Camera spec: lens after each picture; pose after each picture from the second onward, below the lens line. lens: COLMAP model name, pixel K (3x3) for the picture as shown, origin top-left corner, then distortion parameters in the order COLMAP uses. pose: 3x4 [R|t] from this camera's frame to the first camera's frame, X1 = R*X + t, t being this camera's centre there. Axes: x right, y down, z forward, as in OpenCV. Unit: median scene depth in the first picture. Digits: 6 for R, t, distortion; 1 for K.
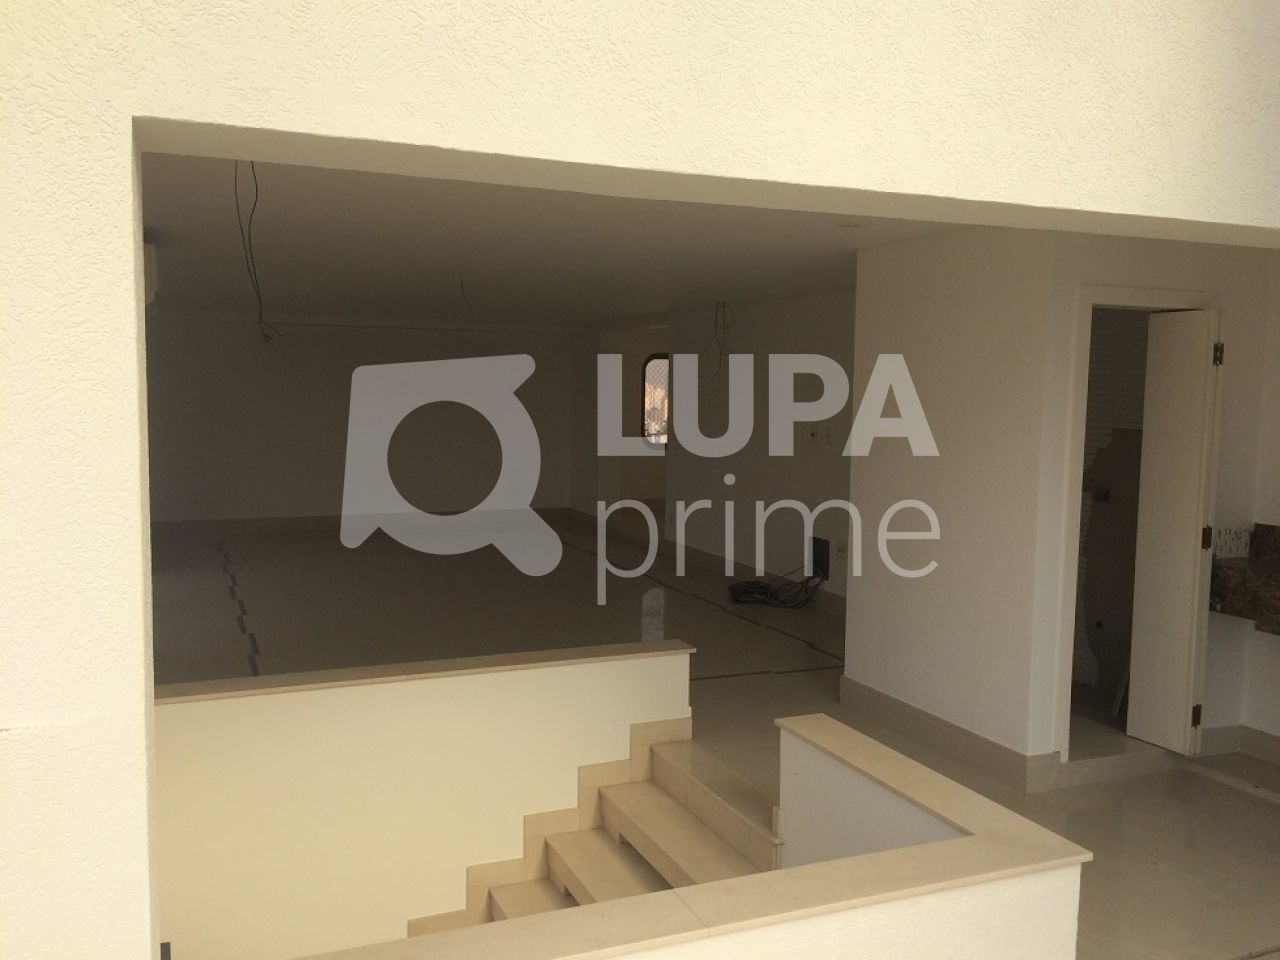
lens RADIAL K [[1098.8, 0, 641.5], [0, 1098.8, 486.5], [0, 0, 1]] dist [0.096792, -0.132498]
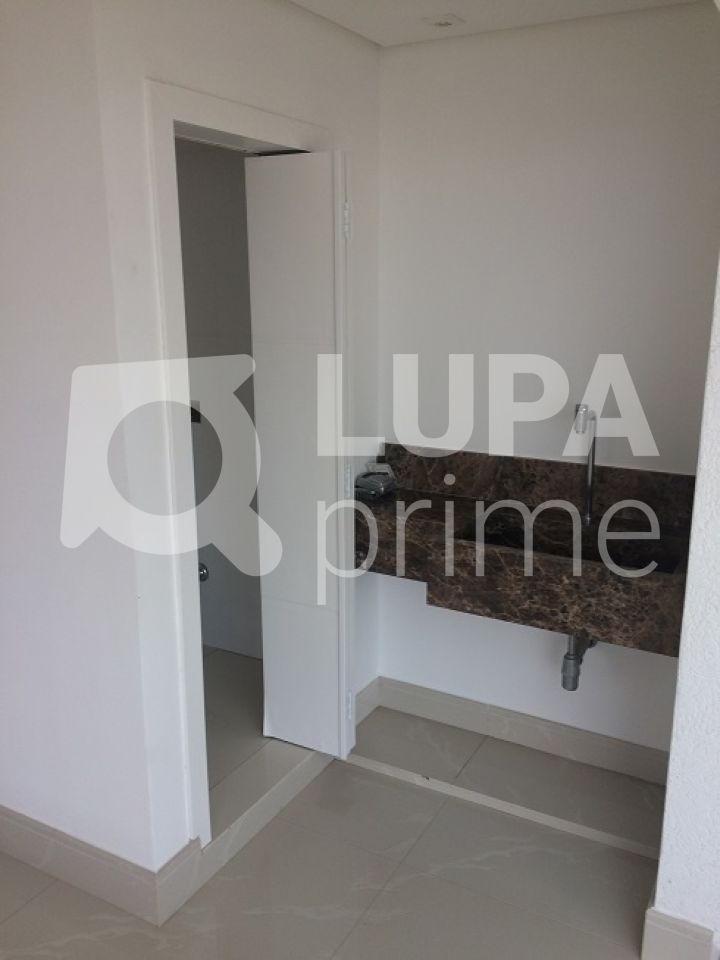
lens RADIAL K [[824.1, 0, 360.0], [0, 824.1, 480.0], [0, 0, 1]] dist [0.096792, -0.132498]
pose [[0.794577, -0.162607, 0.584985, 0.193749], [0.069995, 0.981579, 0.177775, -0.051192], [-0.603116, -0.100309, 0.791321, 0.567860]]
